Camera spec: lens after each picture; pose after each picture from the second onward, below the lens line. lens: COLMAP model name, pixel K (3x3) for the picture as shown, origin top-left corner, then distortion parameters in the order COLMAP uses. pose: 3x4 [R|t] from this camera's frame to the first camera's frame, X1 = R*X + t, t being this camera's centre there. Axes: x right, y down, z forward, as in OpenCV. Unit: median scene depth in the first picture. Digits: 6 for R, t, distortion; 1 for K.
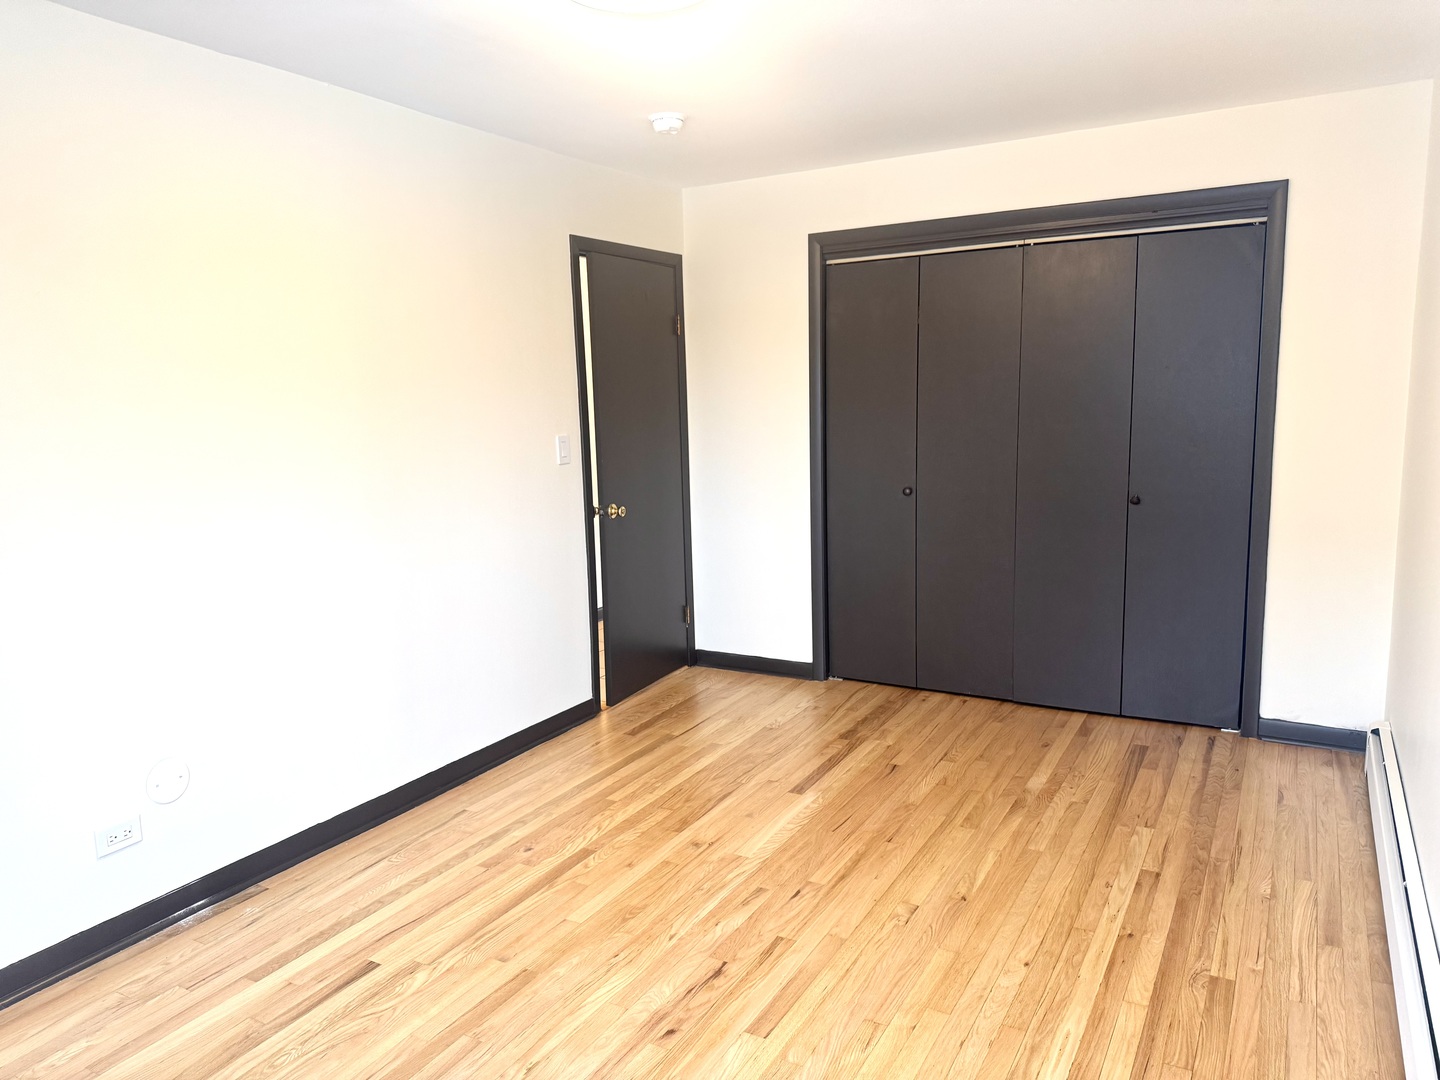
lens RADIAL K [[1022.7, 0, 718.0], [0, 1022.7, 540.5], [0, 0, 1]] dist [0.059799, -0.075593]
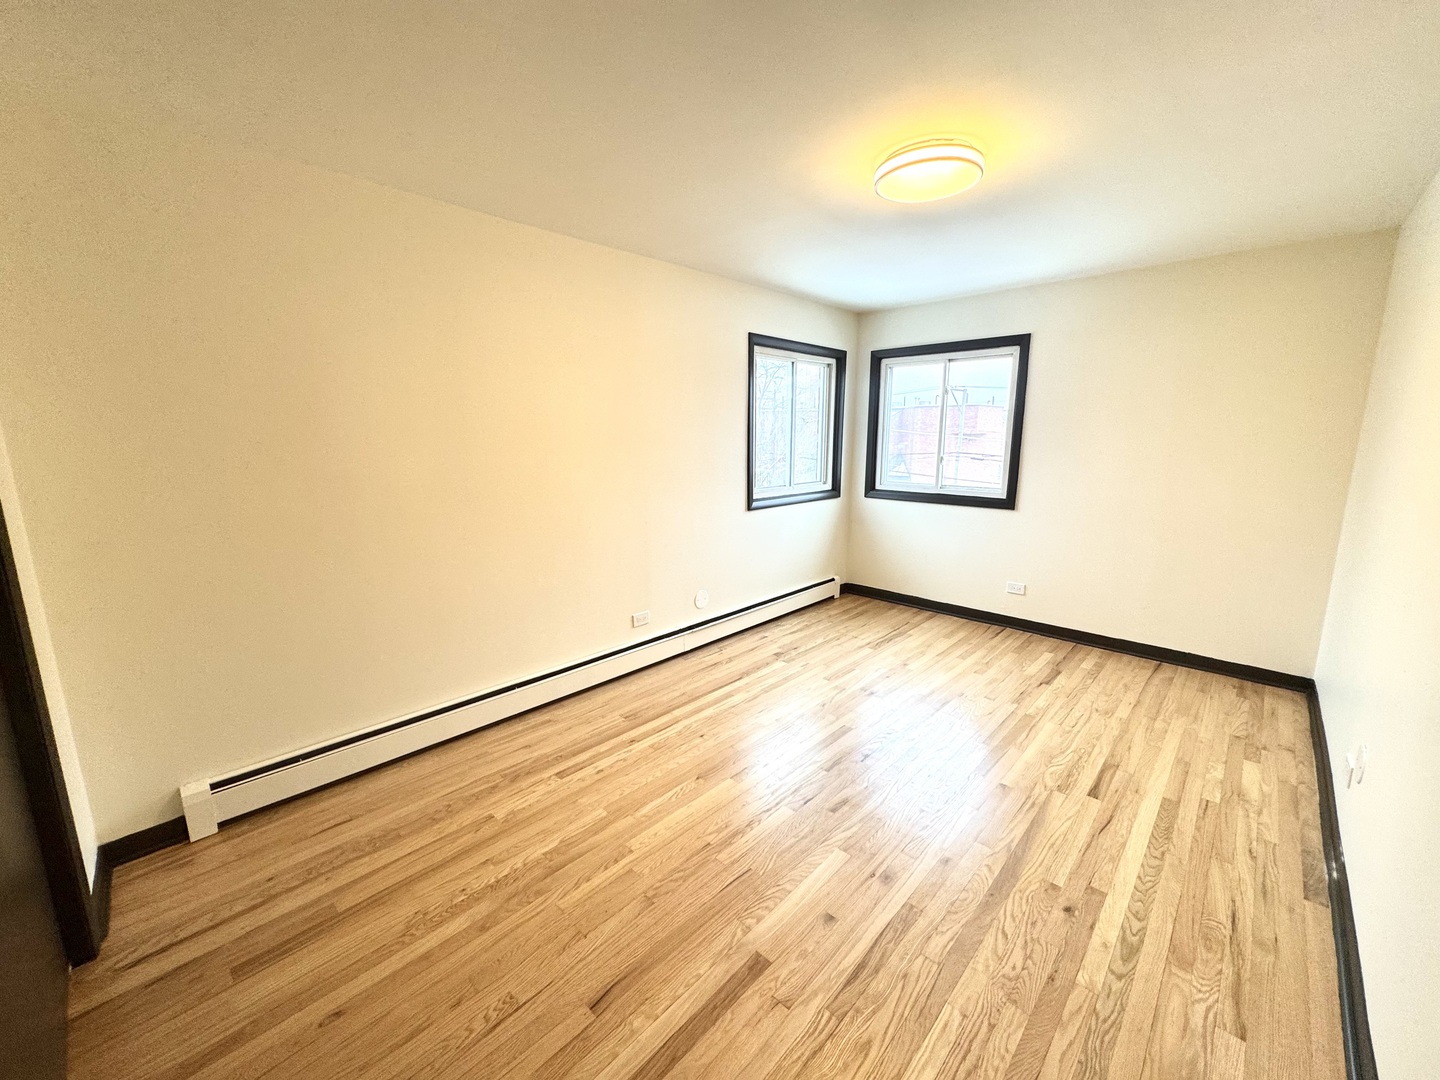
lens RADIAL K [[574.2, 0, 718.9], [0, 574.2, 536.8], [0, 0, 1]] dist [-0.003669, 0.000907]
pose [[-0.969067, -0.017032, 0.246209, 0.006519], [0.065017, 0.944757, 0.321260, -0.220268], [-0.238079, 0.327330, -0.914425, 1.426151]]
